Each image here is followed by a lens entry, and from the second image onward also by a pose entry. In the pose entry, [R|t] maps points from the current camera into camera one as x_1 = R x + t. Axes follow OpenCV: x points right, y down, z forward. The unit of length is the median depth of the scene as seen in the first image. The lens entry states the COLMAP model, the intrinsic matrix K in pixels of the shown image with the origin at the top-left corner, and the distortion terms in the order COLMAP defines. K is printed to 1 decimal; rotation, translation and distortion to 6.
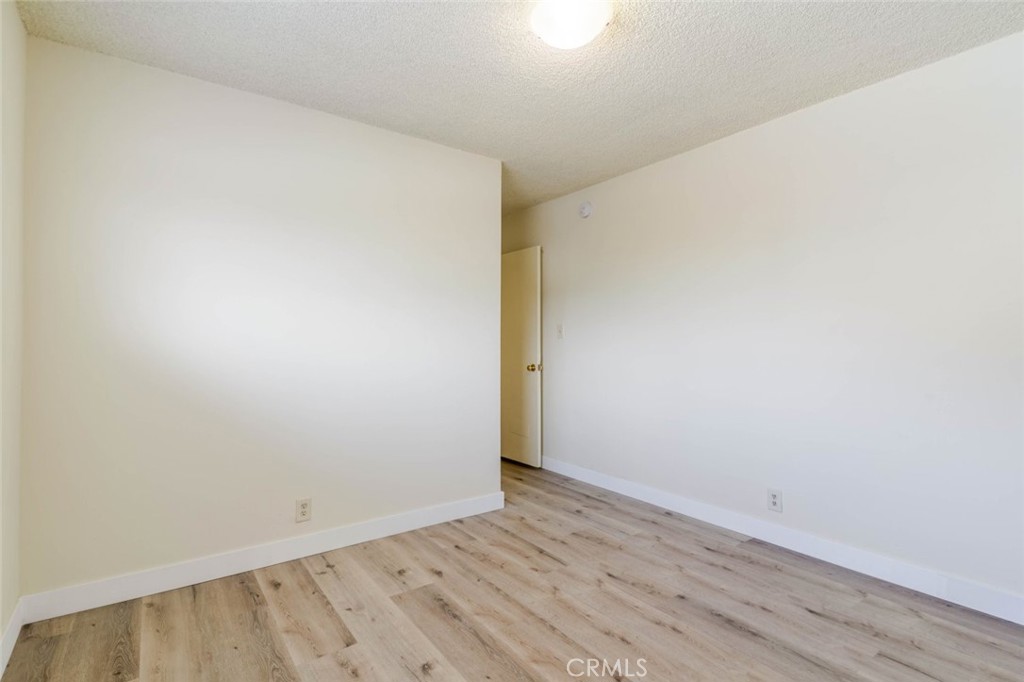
lens RADIAL K [[490.8, 0, 509.3], [0, 490.8, 340.1], [0, 0, 1]] dist [0.001728, 0.000609]
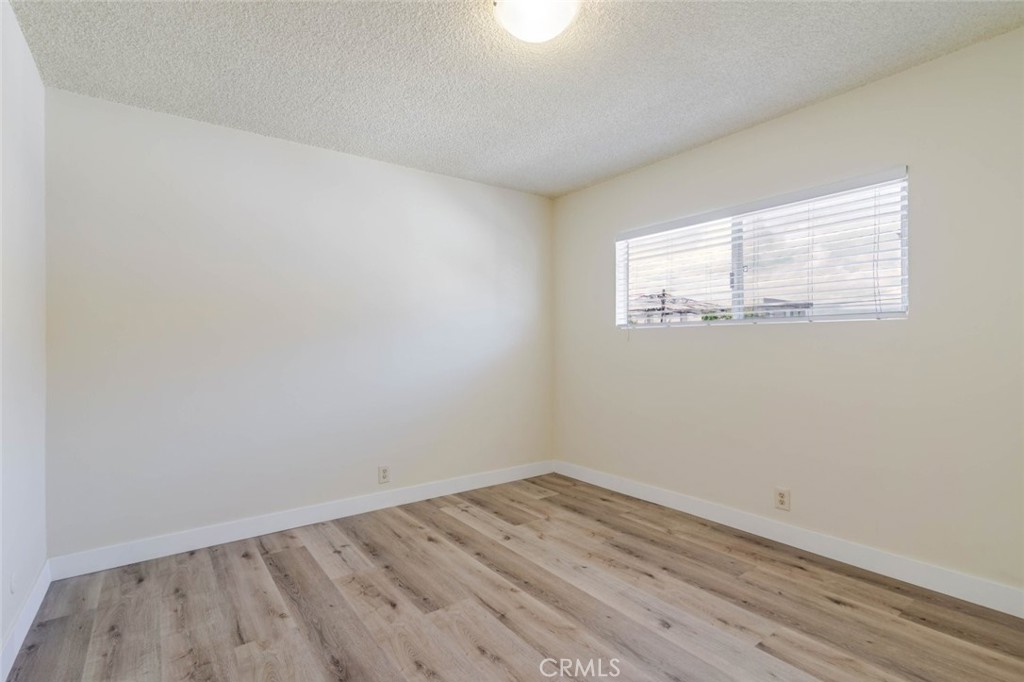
lens RADIAL K [[490.8, 0, 510.4], [0, 490.8, 341.0], [0, 0, 1]] dist [0.001728, 0.000609]
pose [[-0.999932, 0.007932, -0.008506, 0.185406], [0.007936, 0.999968, -0.000441, 0.000985], [0.008502, -0.000509, -0.999964, 2.004374]]
